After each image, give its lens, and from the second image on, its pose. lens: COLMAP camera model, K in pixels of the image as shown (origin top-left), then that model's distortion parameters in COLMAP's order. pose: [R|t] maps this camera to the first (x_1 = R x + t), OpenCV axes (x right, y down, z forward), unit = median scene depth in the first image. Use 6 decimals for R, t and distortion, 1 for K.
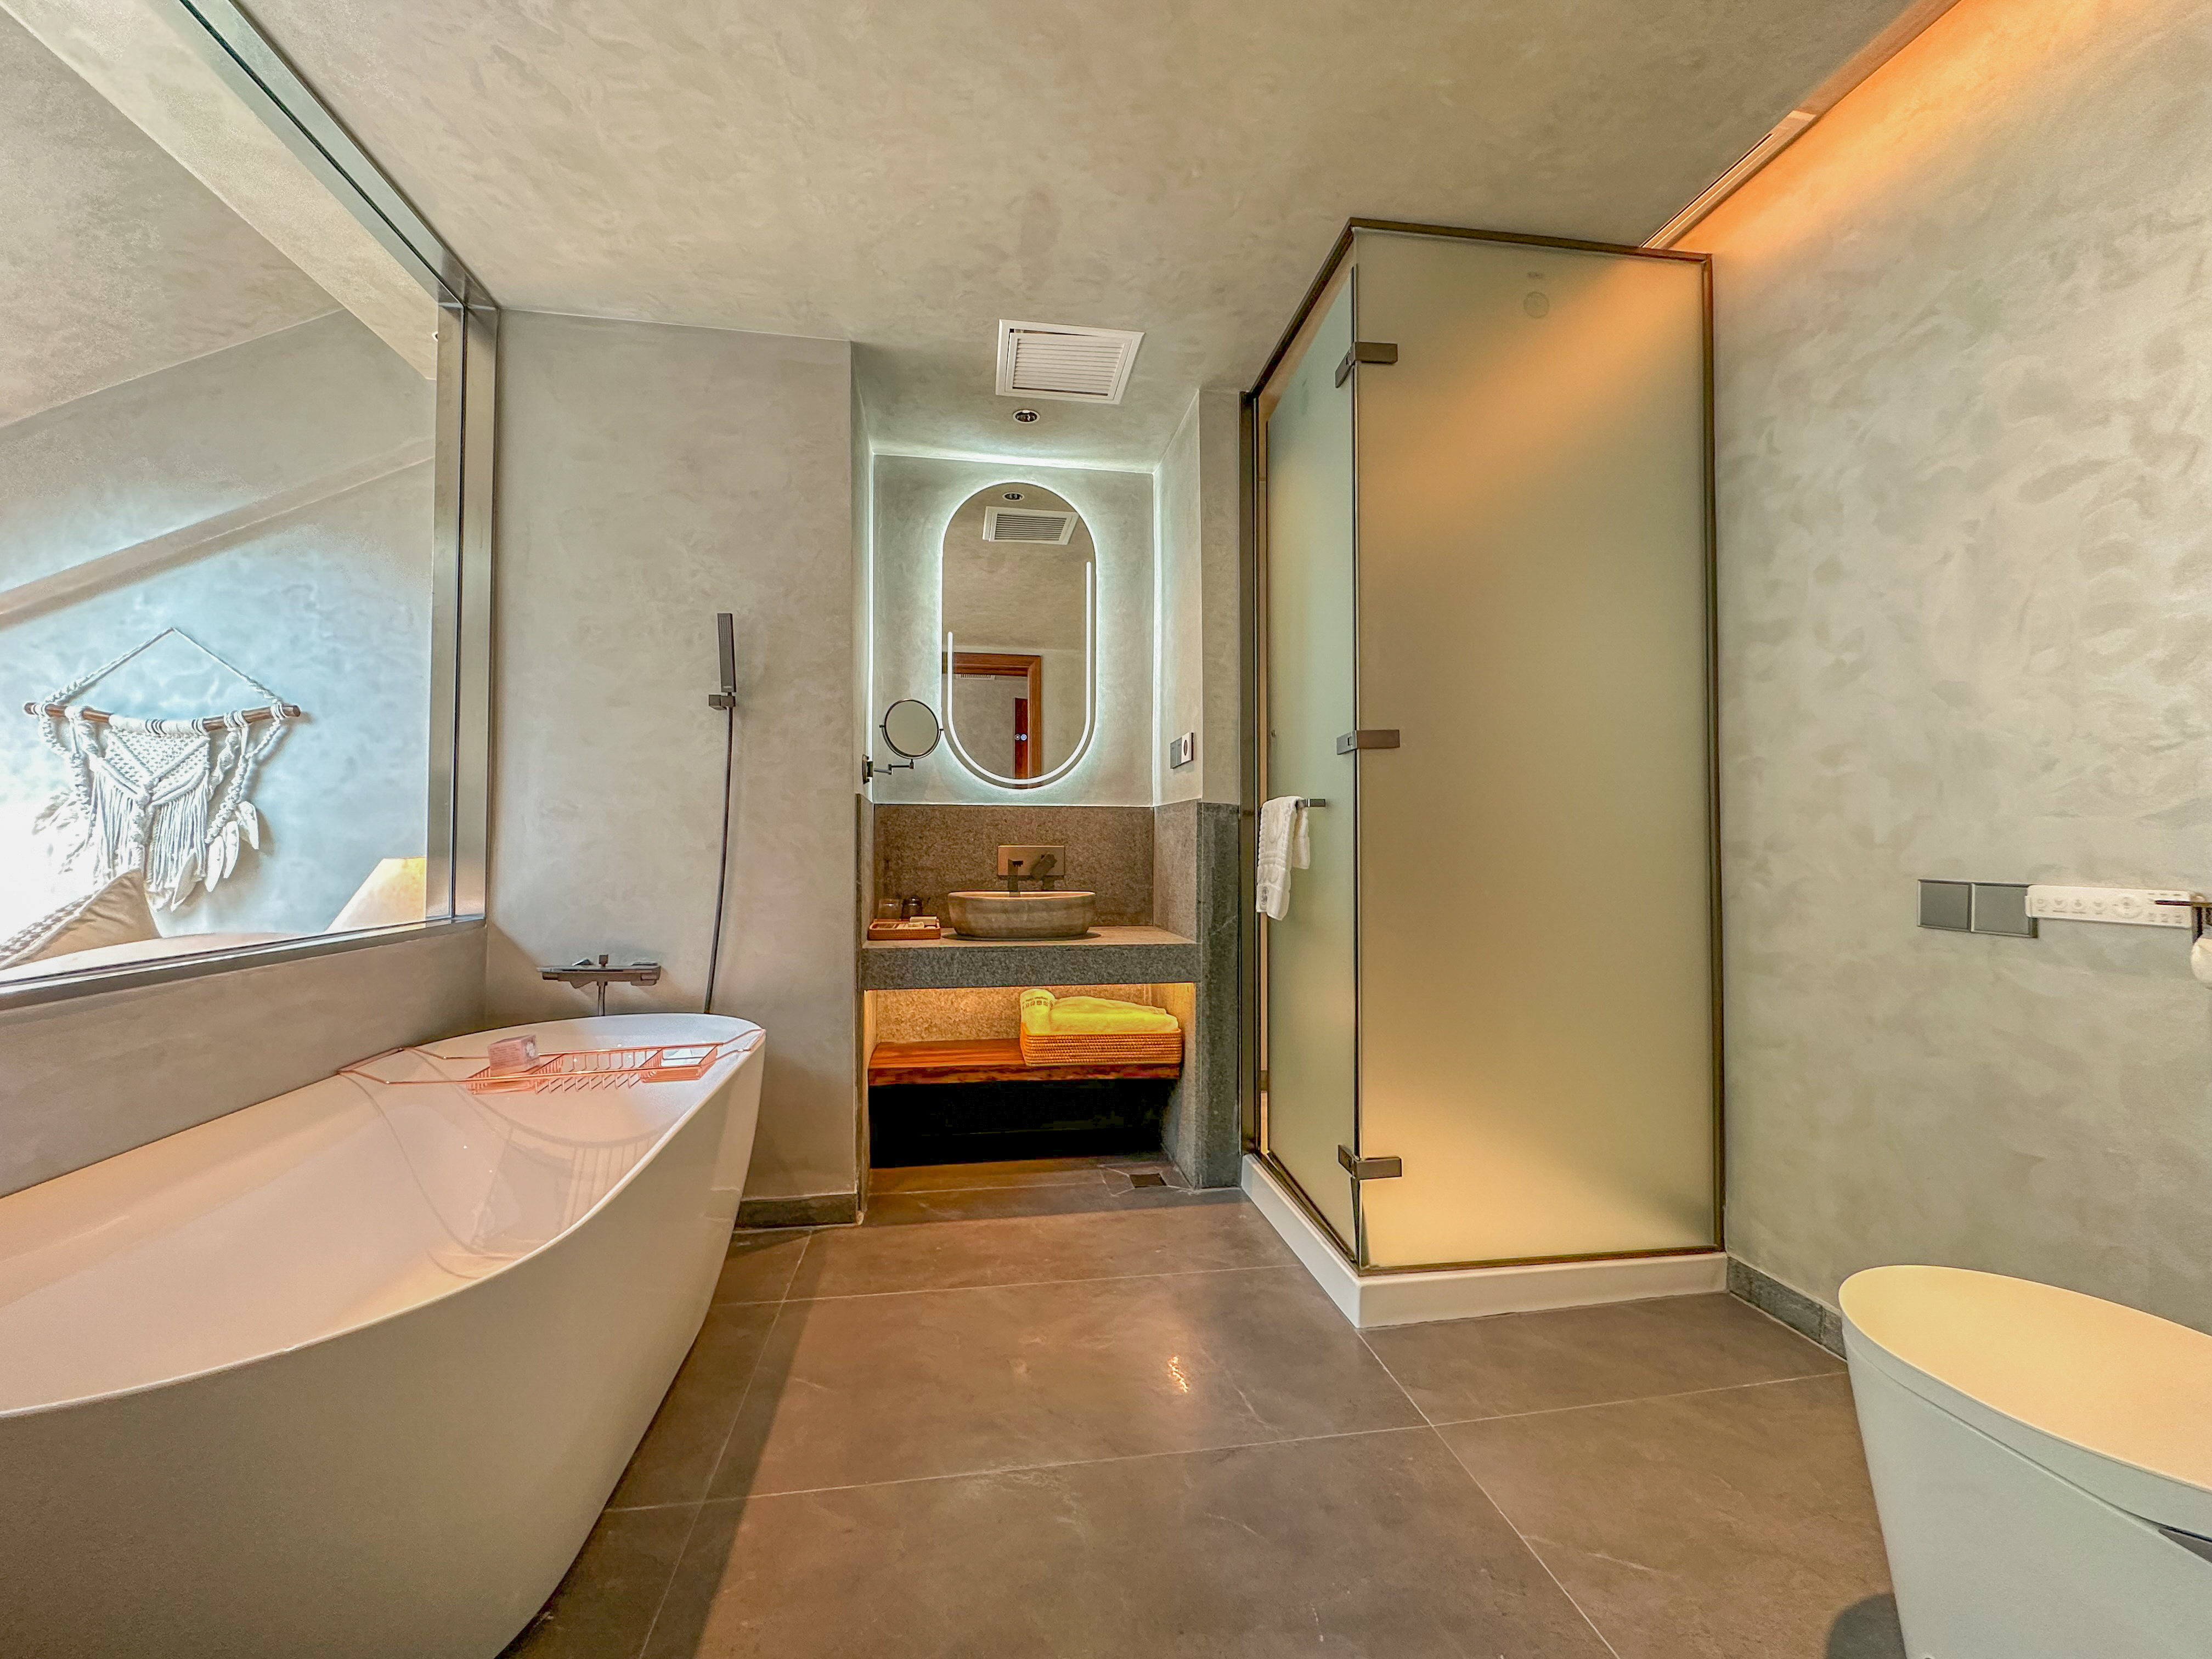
lens RADIAL K [[889.0, 0, 1109.9], [0, 889.0, 824.2], [0, 0, 1]] dist [0.000928, -0.000094]
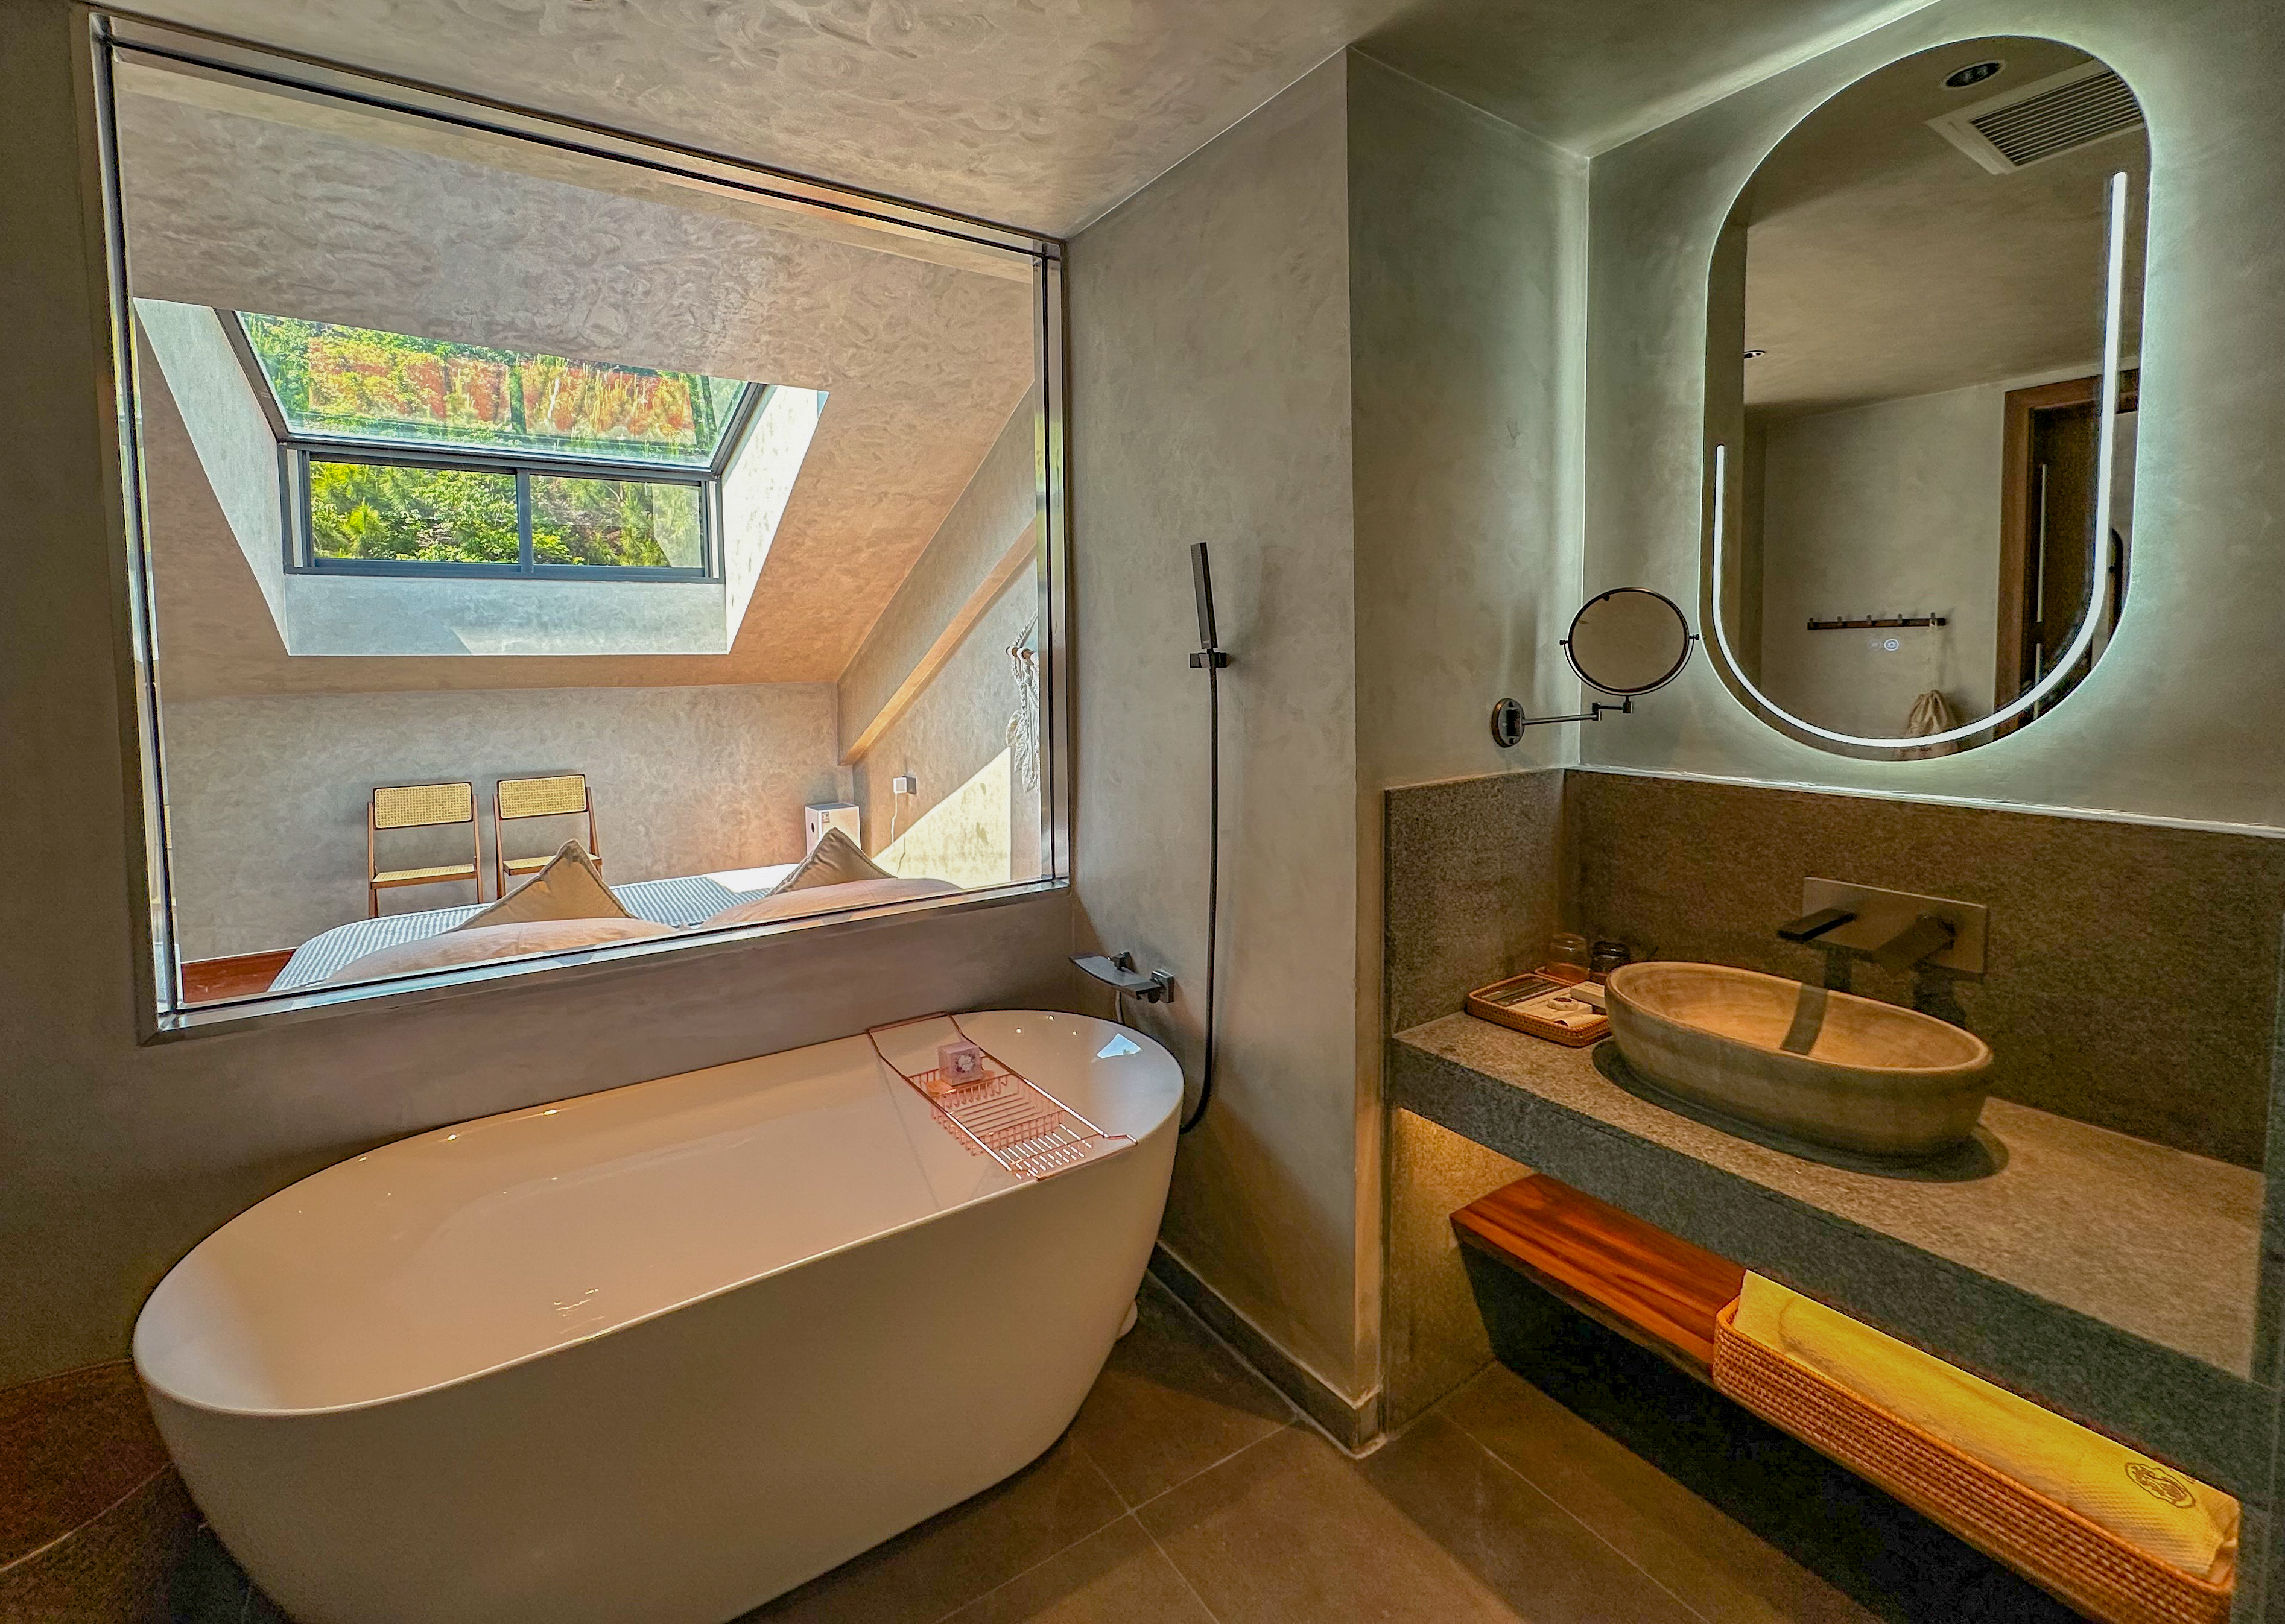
lens RADIAL K [[977.0, 0, 1001.1], [0, 977.0, 720.0], [0, 0, 1]] dist [0.000656, -0.000394]
pose [[0.373626, 0.041793, -0.926638, 0.214625], [0.036753, 0.997533, 0.059810, -0.116949], [0.926851, -0.056403, 0.371168, 0.433973]]
